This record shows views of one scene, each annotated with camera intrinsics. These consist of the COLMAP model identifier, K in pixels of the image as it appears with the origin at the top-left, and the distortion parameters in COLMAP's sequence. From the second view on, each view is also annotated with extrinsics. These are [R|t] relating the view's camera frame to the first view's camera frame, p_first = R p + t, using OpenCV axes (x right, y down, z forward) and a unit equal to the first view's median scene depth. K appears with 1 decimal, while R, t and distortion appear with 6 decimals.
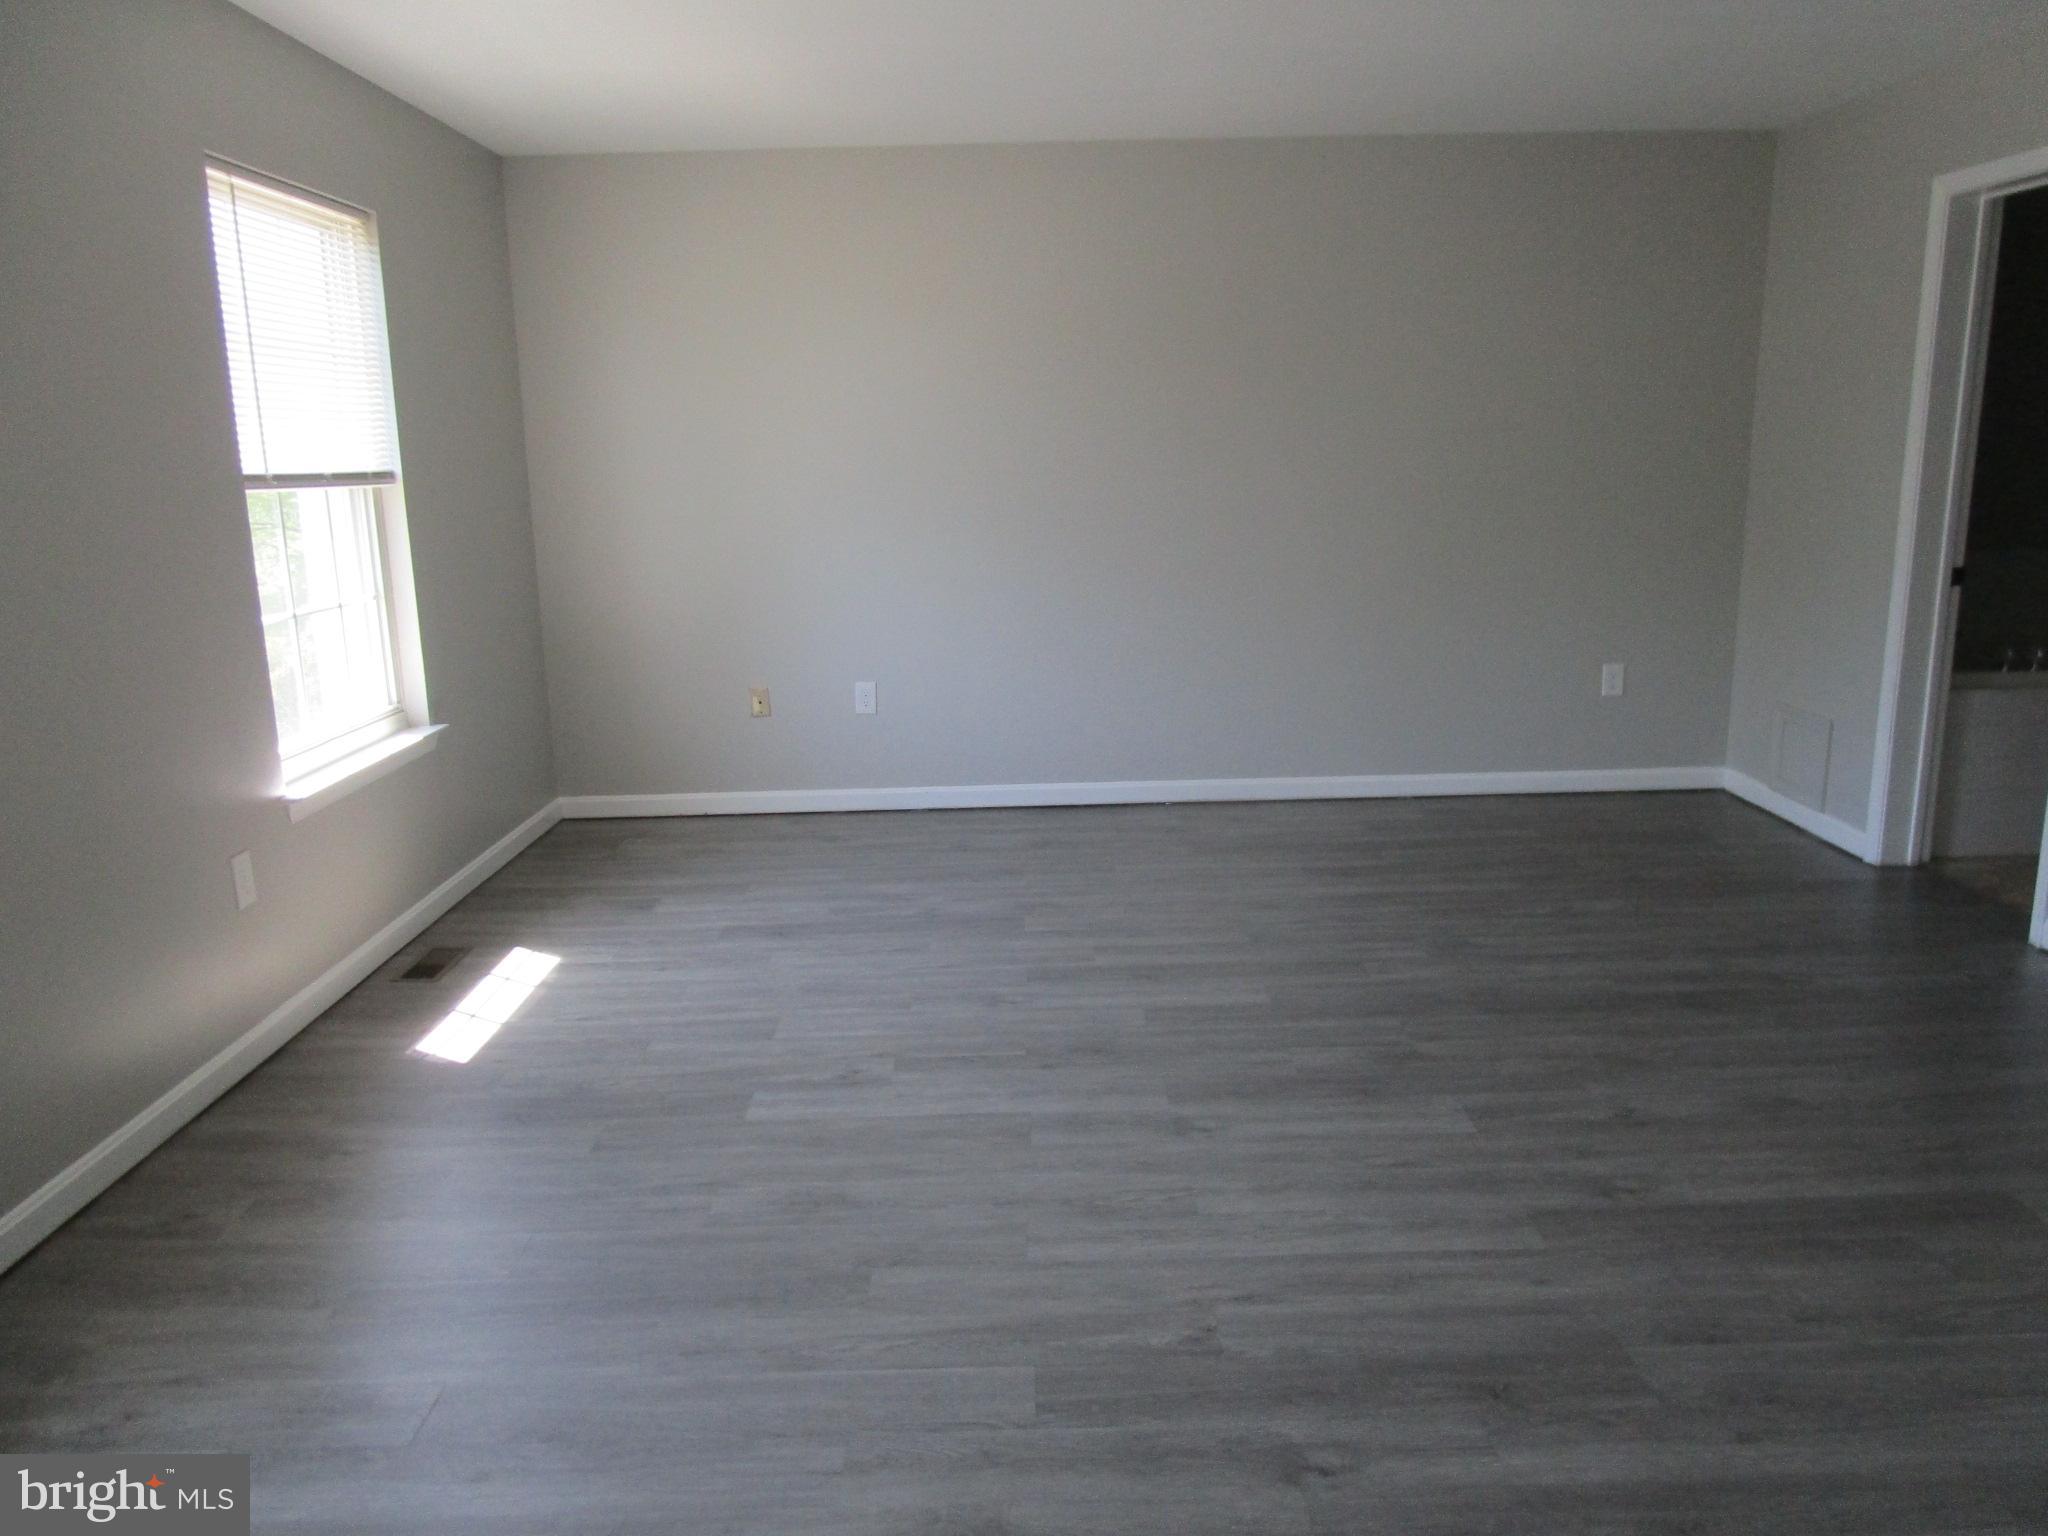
lens RADIAL K [[1441.5, 0, 1034.8], [0, 1441.5, 761.9], [0, 0, 1]] dist [-0.055504, 0.036919]
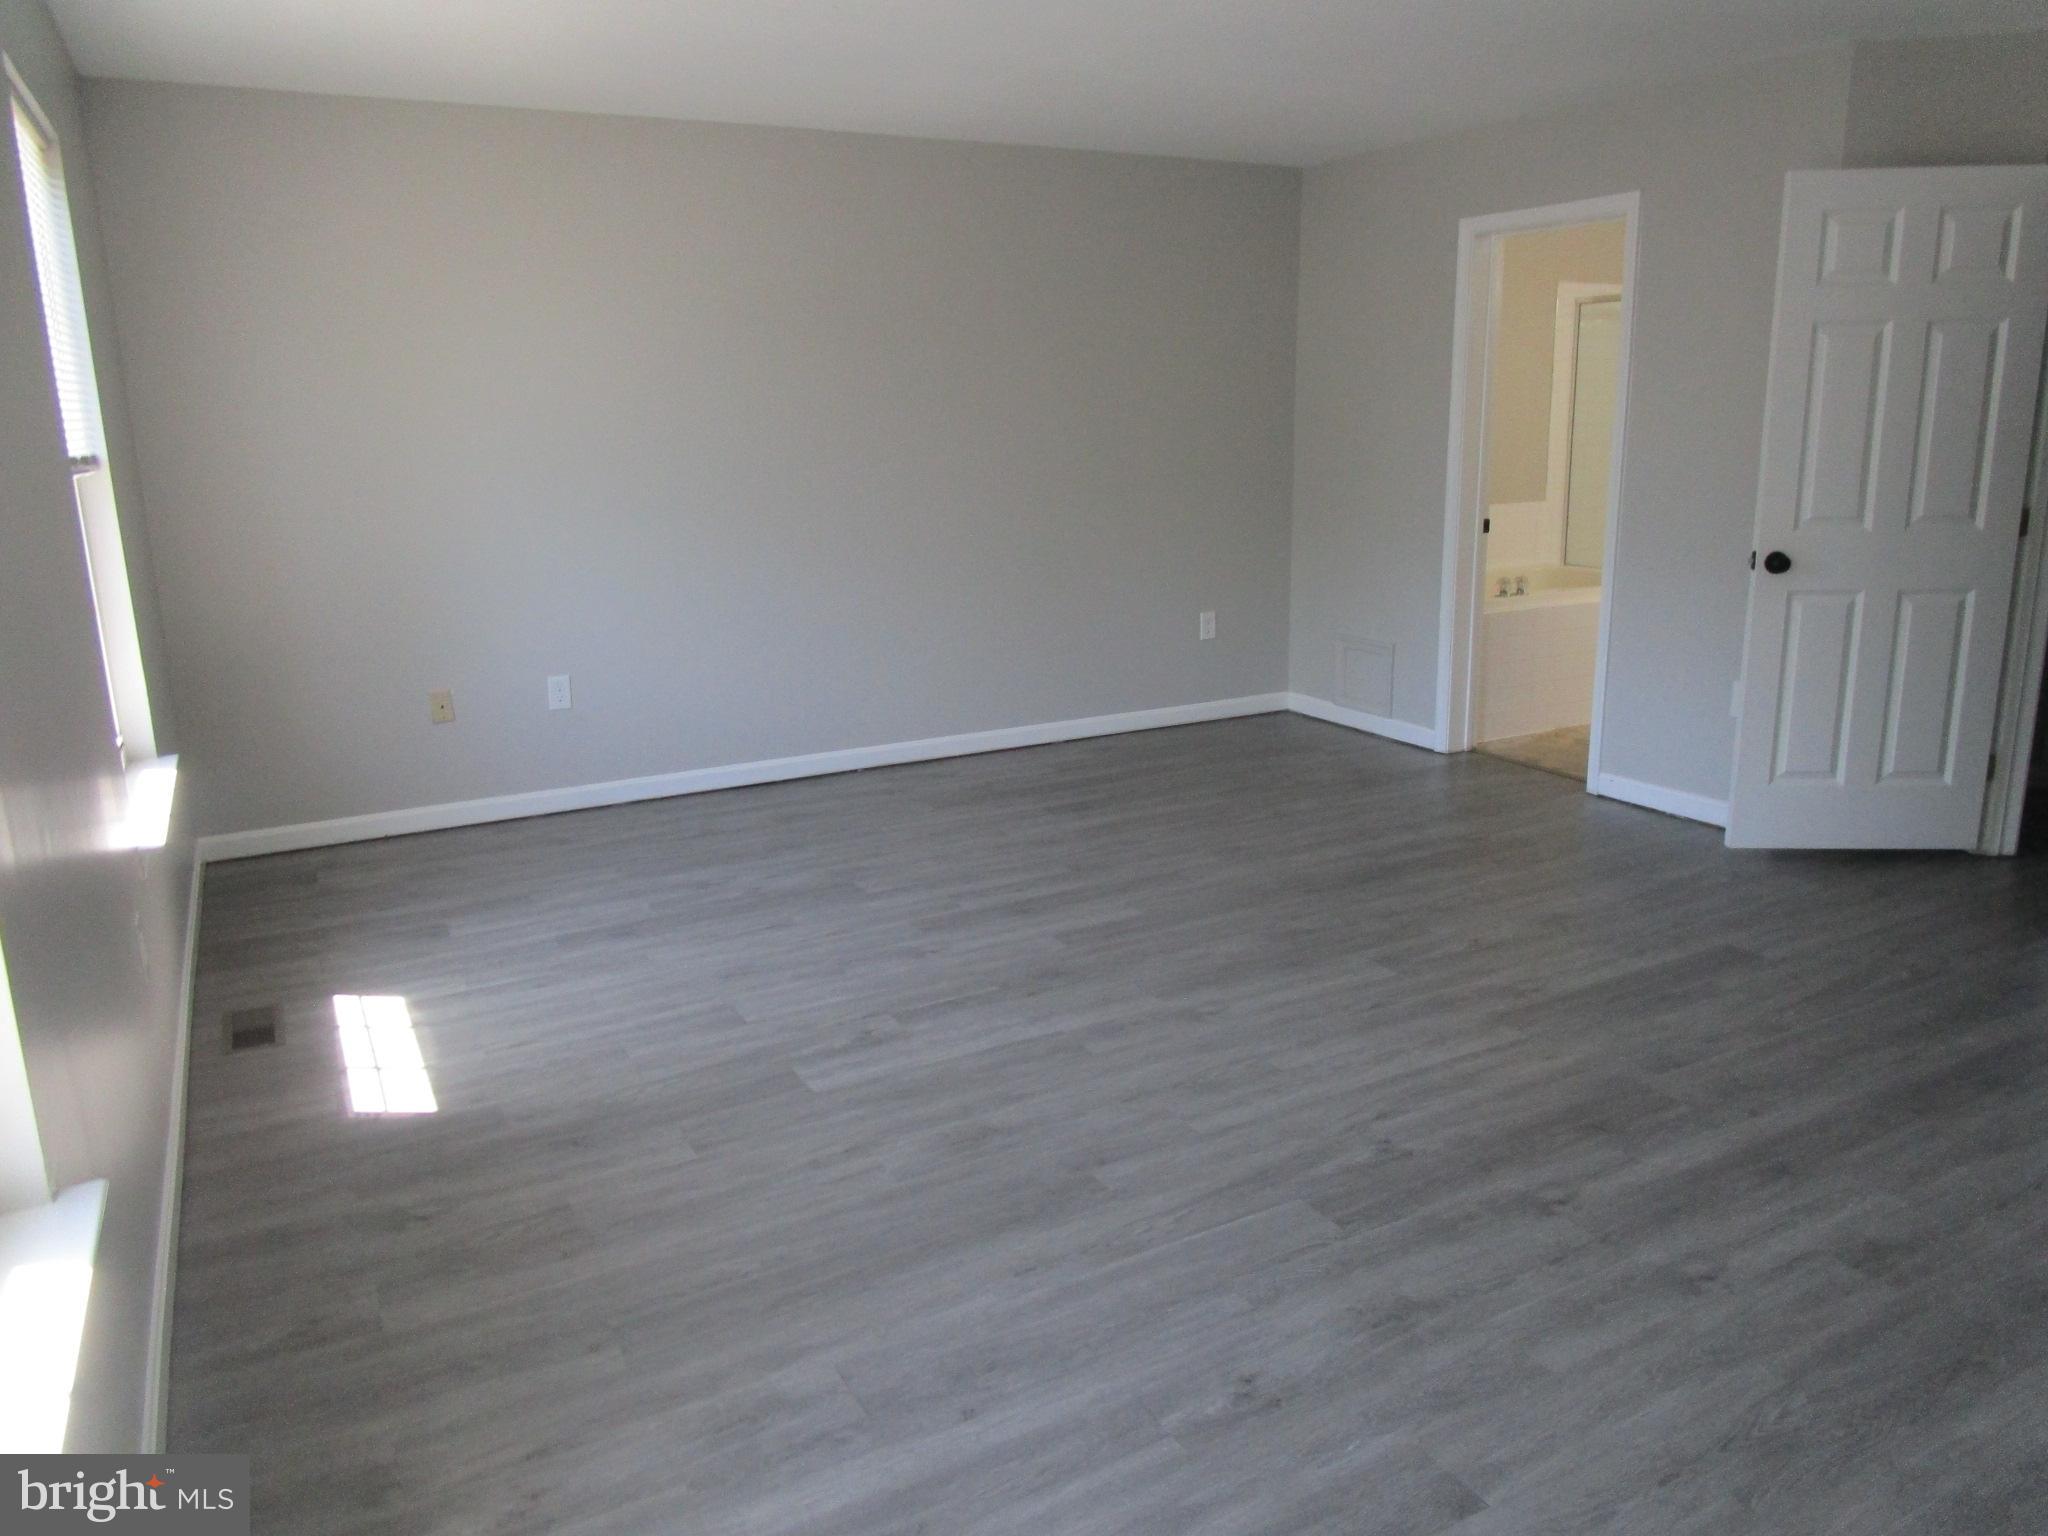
lens RADIAL K [[1441.5, 0, 1034.8], [0, 1441.5, 761.9], [0, 0, 1]] dist [-0.055504, 0.036919]
pose [[0.880675, -0.103623, 0.462249, -0.444369], [0.098461, 0.994513, 0.035354, -0.002324], [-0.463376, 0.014378, 0.886045, 0.023965]]
